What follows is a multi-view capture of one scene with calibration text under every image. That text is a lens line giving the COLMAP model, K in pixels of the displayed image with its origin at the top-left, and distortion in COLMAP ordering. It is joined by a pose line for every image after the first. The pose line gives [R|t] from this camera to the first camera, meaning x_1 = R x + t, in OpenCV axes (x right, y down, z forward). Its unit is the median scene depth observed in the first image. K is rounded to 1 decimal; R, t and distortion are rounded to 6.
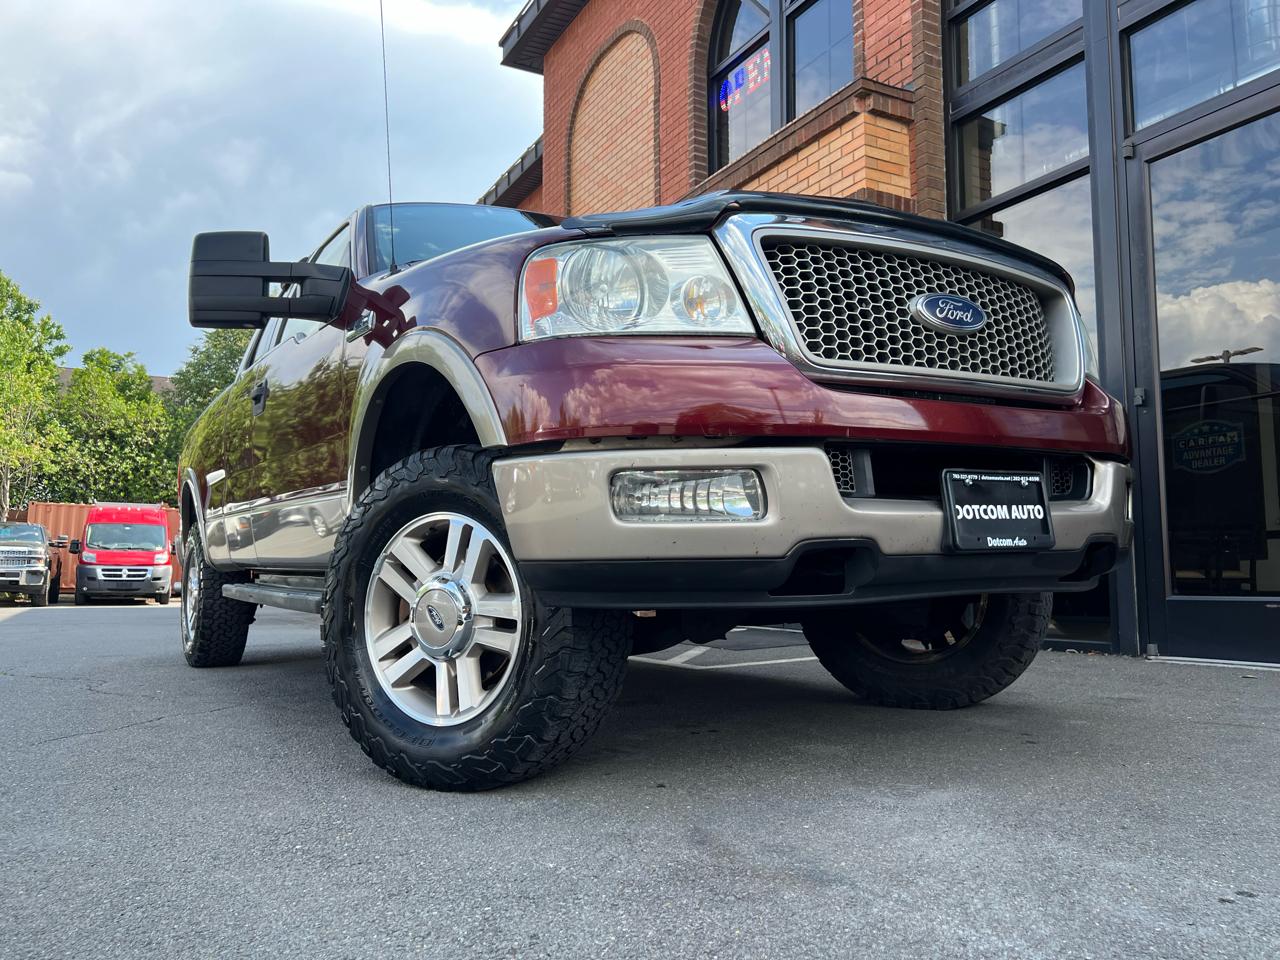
lens RADIAL K [[971.3, 0, 642.3], [0, 971.3, 488.0], [0, 0, 1]] dist [0.021455, -0.007525]
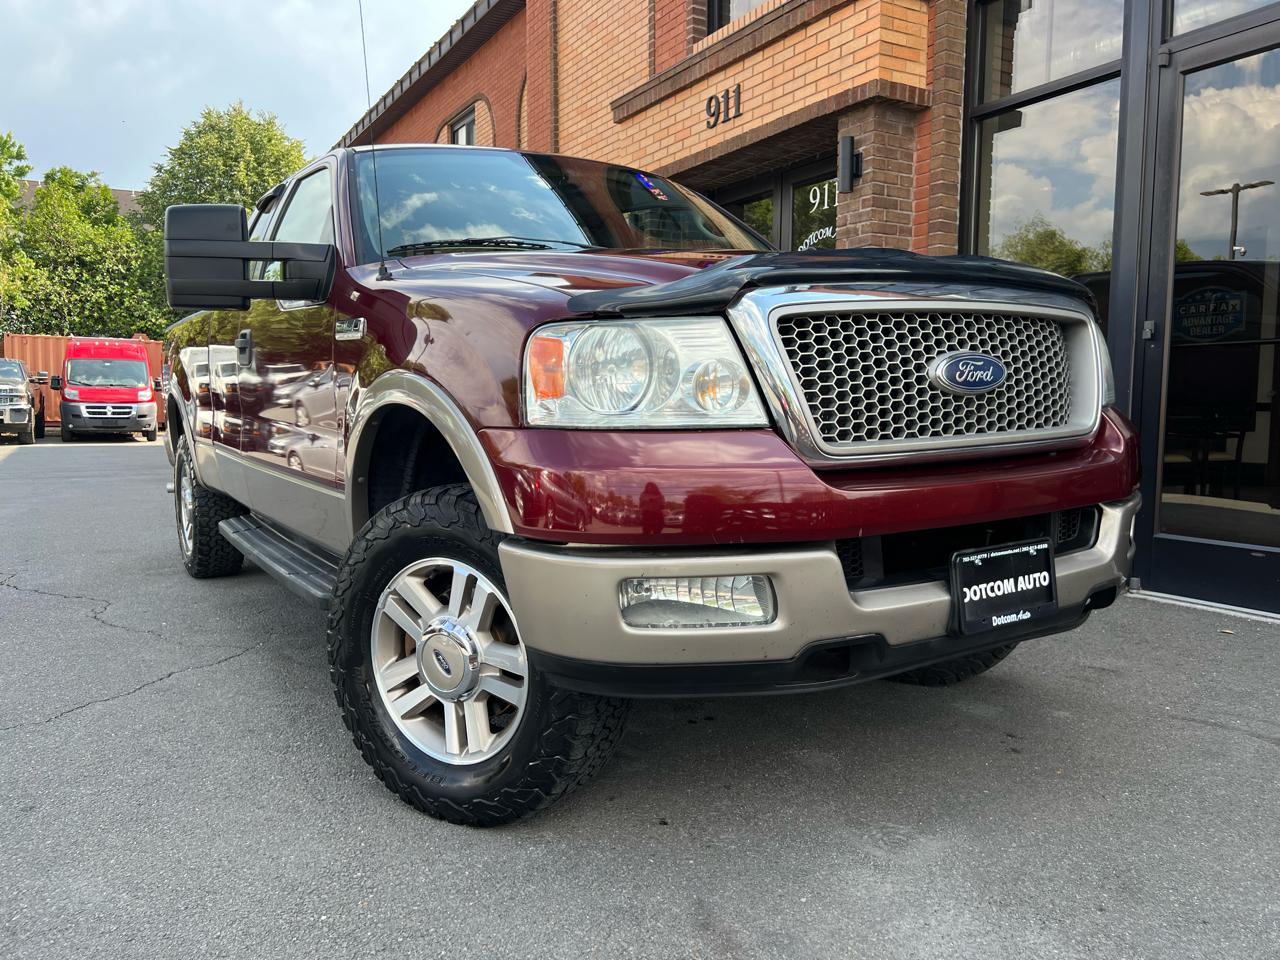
lens RADIAL K [[970.5, 0, 637.9], [0, 970.5, 489.4], [0, 0, 1]] dist [0.031439, -0.031182]
pose [[0.999933, 0.005013, 0.010427, -0.008027], [-0.006863, 0.982564, 0.185797, -0.092260], [-0.009314, -0.185856, 0.982533, 0.013758]]
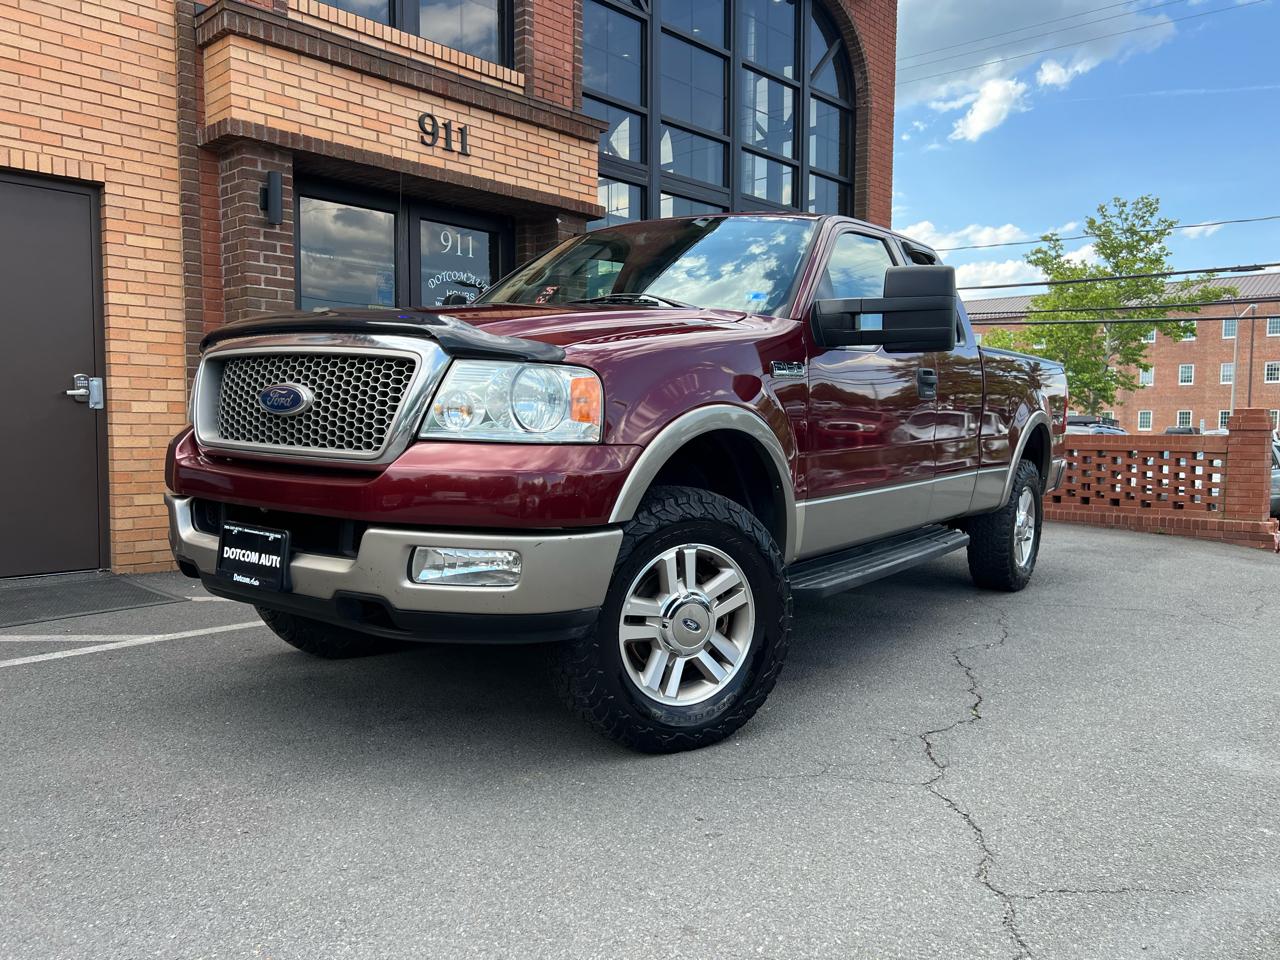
lens RADIAL K [[967.7, 0, 644.3], [0, 967.7, 483.6], [0, 0, 1]] dist [0.045515, -0.050767]
pose [[-0.297312, -0.061753, 0.952781, -1.094101], [-0.104895, 0.993978, 0.031691, 0.030654], [-0.949001, -0.090520, -0.302000, 1.294391]]
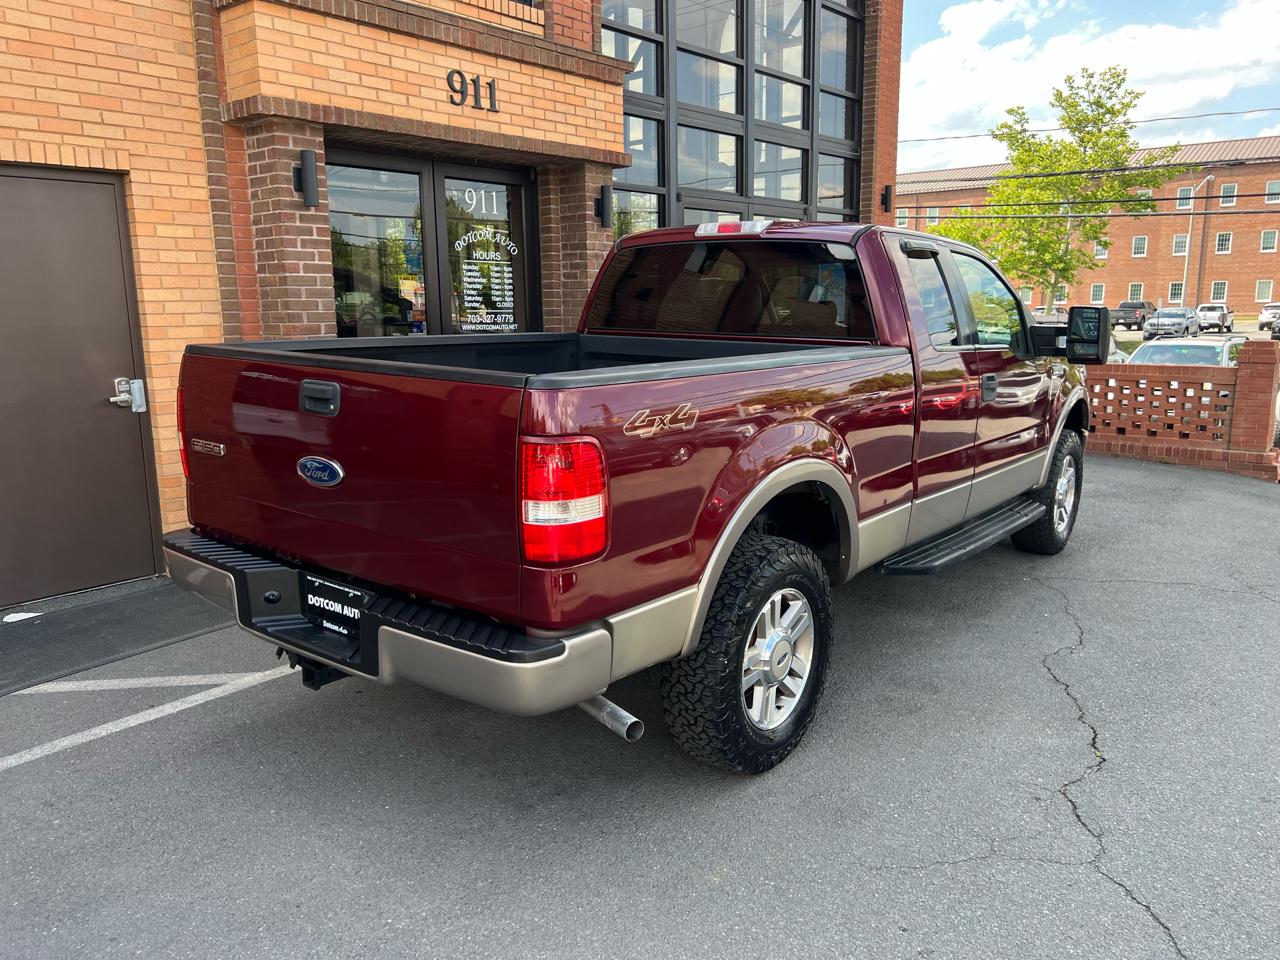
lens RADIAL K [[968.4, 0, 642.0], [0, 968.4, 481.0], [0, 0, 1]] dist [0.048408, -0.057098]
pose [[-0.345641, -0.171255, 0.922607, -1.037783], [-0.085477, 0.984864, 0.150788, -0.071946], [-0.934466, -0.026743, -0.355048, 1.406018]]
